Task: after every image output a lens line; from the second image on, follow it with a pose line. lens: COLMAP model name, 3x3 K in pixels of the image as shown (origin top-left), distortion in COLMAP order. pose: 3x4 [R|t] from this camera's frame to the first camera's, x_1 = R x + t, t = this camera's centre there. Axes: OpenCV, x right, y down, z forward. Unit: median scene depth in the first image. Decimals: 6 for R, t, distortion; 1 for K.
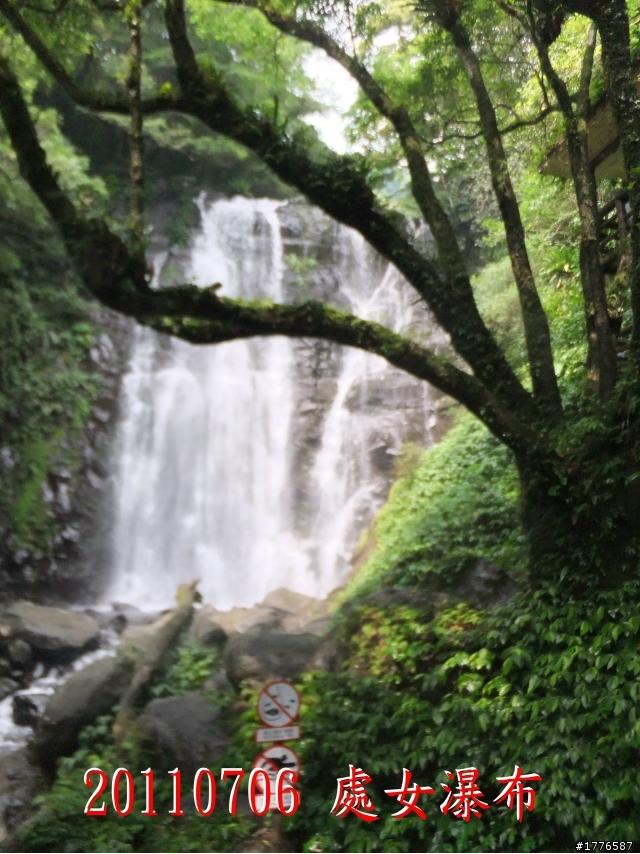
lens RADIAL K [[660.7, 0, 320.0], [0, 660.7, 427.0], [0, 0, 1]] dist [0.004622, 0.005002]
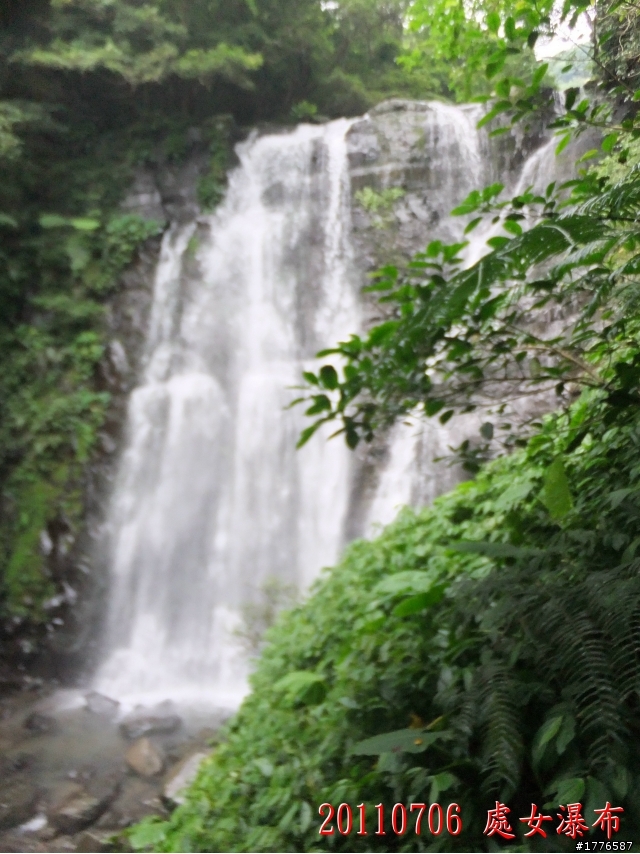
lens RADIAL K [[663.7, 0, 319.0], [0, 663.7, 413.5], [0, 0, 1]] dist [0.015519, 0.001053]
pose [[0.895634, -0.069089, -0.439393, 0.251330], [0.099220, 0.994004, 0.045948, -0.062229], [0.433584, -0.084749, 0.897119, 0.349457]]
